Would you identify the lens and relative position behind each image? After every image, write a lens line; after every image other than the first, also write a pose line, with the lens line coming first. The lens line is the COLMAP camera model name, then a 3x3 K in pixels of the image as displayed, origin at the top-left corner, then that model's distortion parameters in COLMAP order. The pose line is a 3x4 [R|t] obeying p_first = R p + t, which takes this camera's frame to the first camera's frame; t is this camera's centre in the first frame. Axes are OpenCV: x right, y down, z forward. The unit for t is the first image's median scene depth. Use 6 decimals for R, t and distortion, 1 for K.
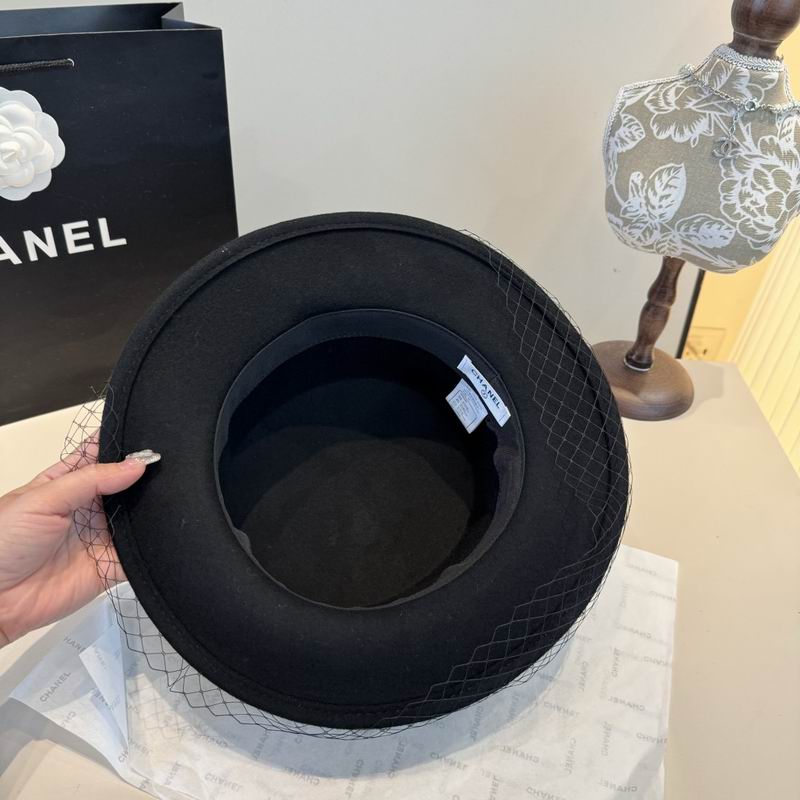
lens RADIAL K [[759.9, 0, 389.5], [0, 759.9, 409.7], [0, 0, 1]] dist [-0.000843, -0.023968]
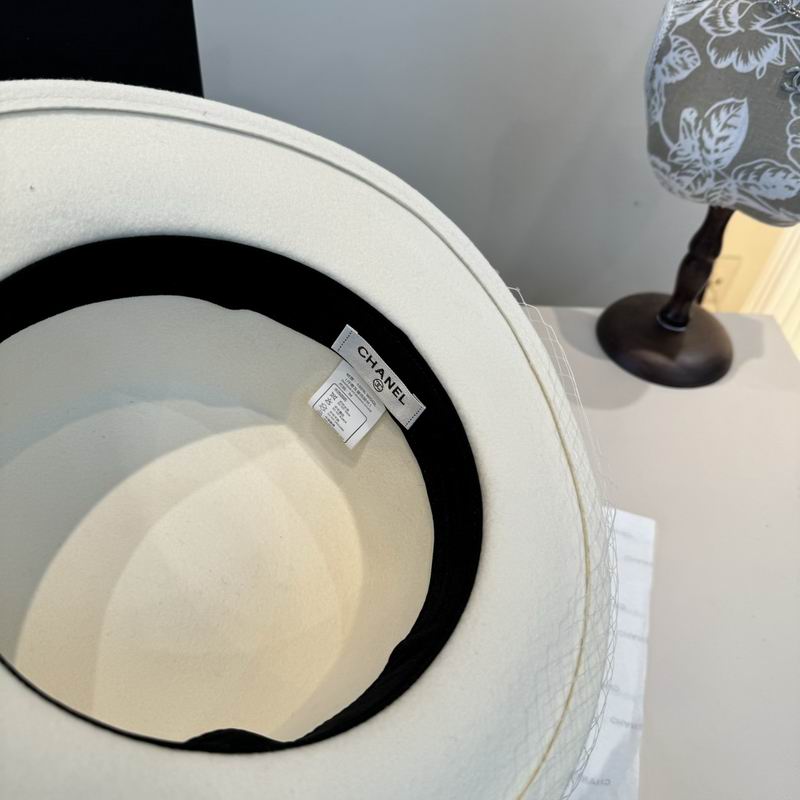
lens RADIAL K [[765.8, 0, 402.4], [0, 765.8, 402.9], [0, 0, 1]] dist [-0.017693, 0.004001]
pose [[0.998941, -0.024896, 0.038685, -0.033032], [0.020436, 0.993534, 0.111684, -0.090125], [-0.041216, -0.110775, 0.992991, 0.139442]]
